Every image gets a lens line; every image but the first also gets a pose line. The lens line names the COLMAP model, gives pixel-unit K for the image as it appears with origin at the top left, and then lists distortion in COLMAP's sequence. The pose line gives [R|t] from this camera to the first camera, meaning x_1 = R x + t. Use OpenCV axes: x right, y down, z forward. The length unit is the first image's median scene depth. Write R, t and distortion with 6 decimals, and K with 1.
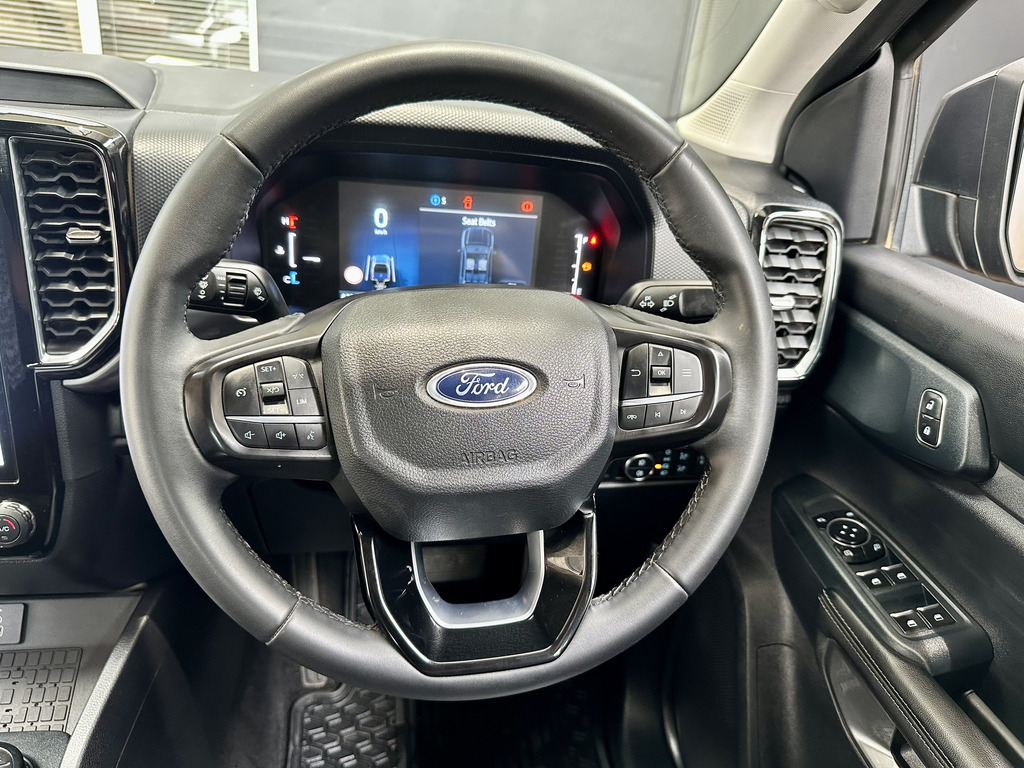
lens RADIAL K [[713.5, 0, 512.0], [0, 713.5, 384.0], [0, 0, 1]] dist [0.070332, -0.100334]
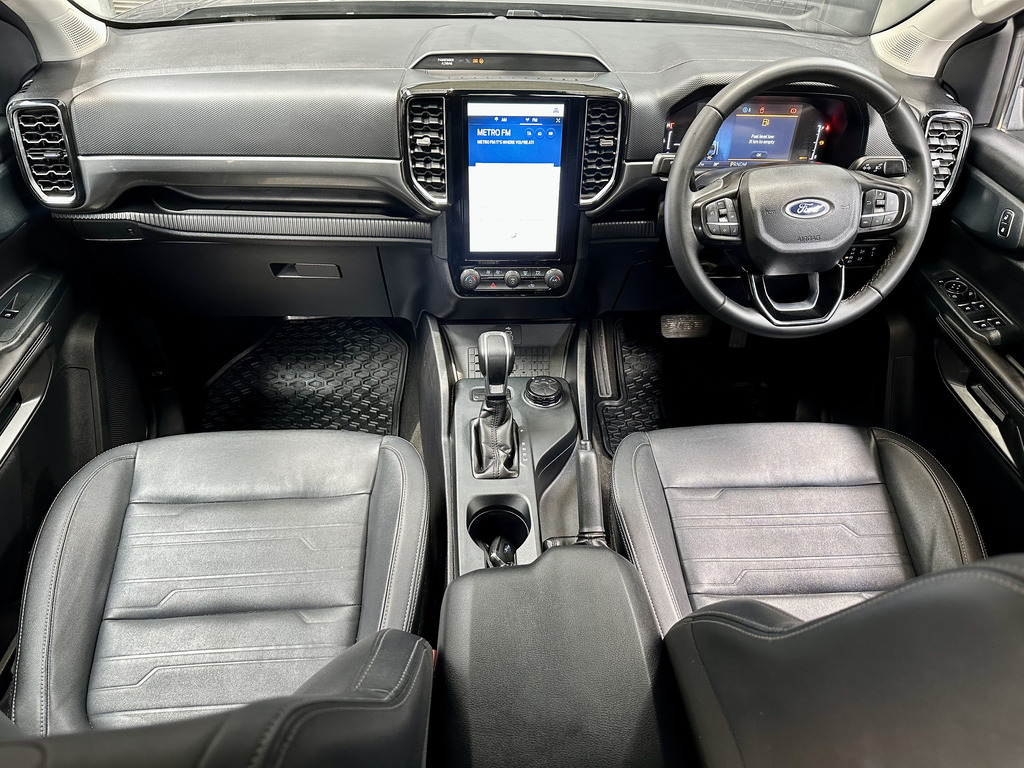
lens RADIAL K [[730.5, 0, 519.8], [0, 730.5, 377.7], [0, 0, 1]] dist [0.061687, -0.066792]
pose [[0.995547, 0.011856, -0.093523, -0.587143], [0.008162, 0.977496, 0.210797, 0.019850], [0.093918, -0.210621, 0.973046, -1.260513]]
